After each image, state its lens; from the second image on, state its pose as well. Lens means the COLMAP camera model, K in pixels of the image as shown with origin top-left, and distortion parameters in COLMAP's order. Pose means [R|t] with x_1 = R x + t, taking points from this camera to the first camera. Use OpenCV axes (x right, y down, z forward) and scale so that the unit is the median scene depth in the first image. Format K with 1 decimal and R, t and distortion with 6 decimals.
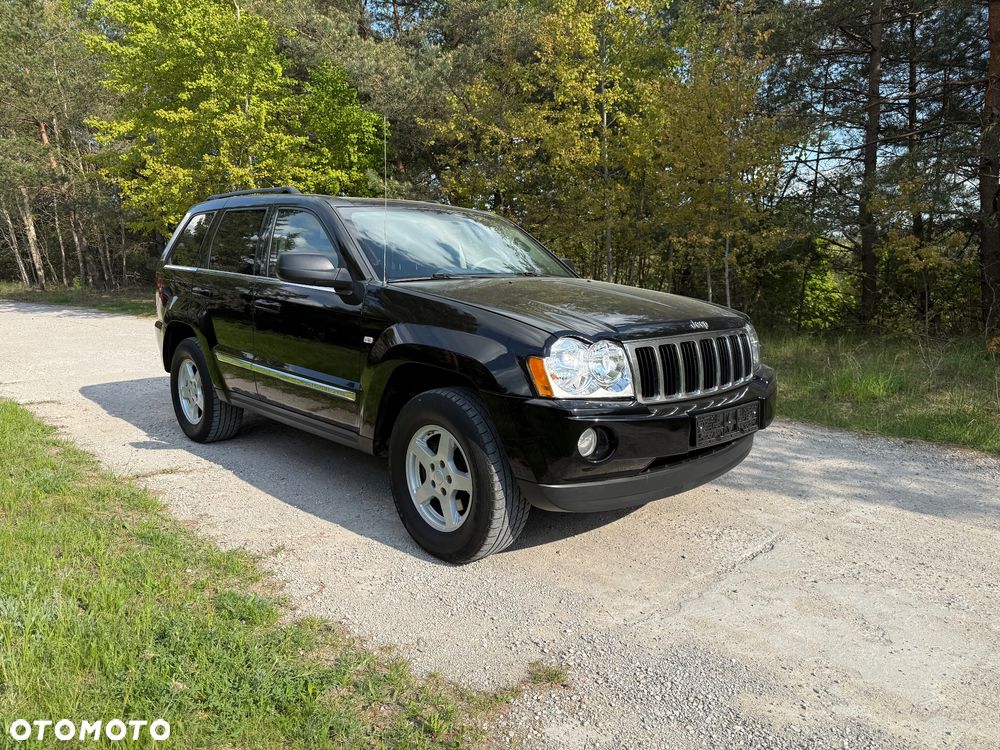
lens RADIAL K [[740.6, 0, 485.1], [0, 740.6, 371.2], [0, 0, 1]] dist [0.003183, -0.009968]
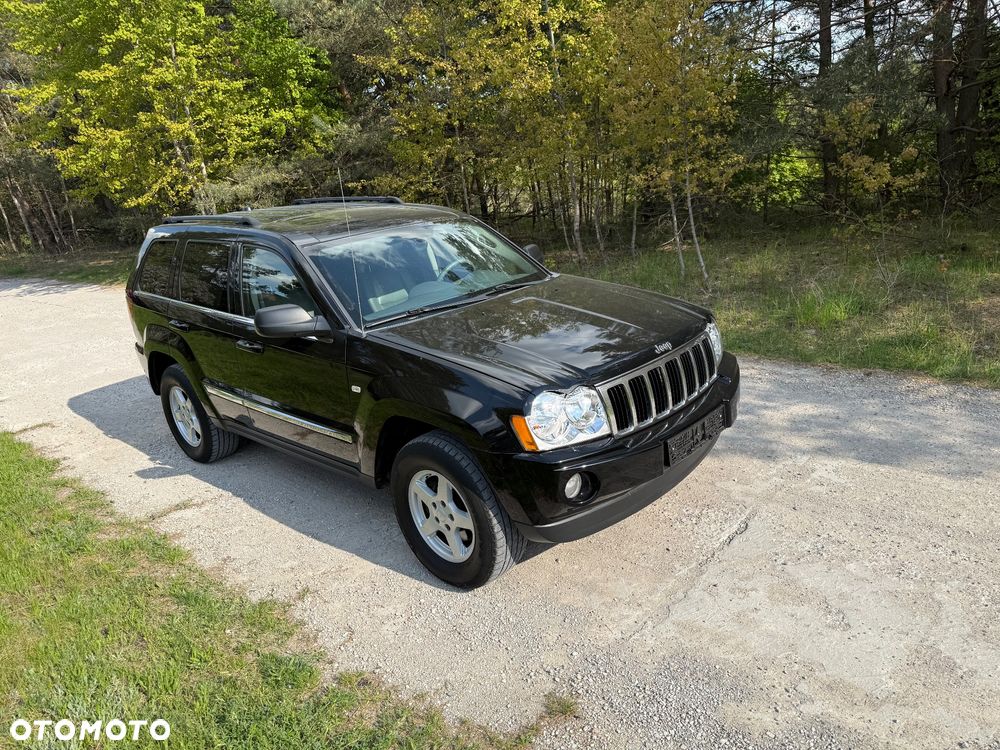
lens RADIAL K [[741.5, 0, 497.6], [0, 741.5, 378.3], [0, 0, 1]] dist [0.007536, -0.013510]
pose [[0.991099, -0.129278, 0.031790, 0.007399], [0.122874, 0.980194, 0.155313, -0.143178], [-0.051238, -0.150024, 0.987354, -0.034978]]
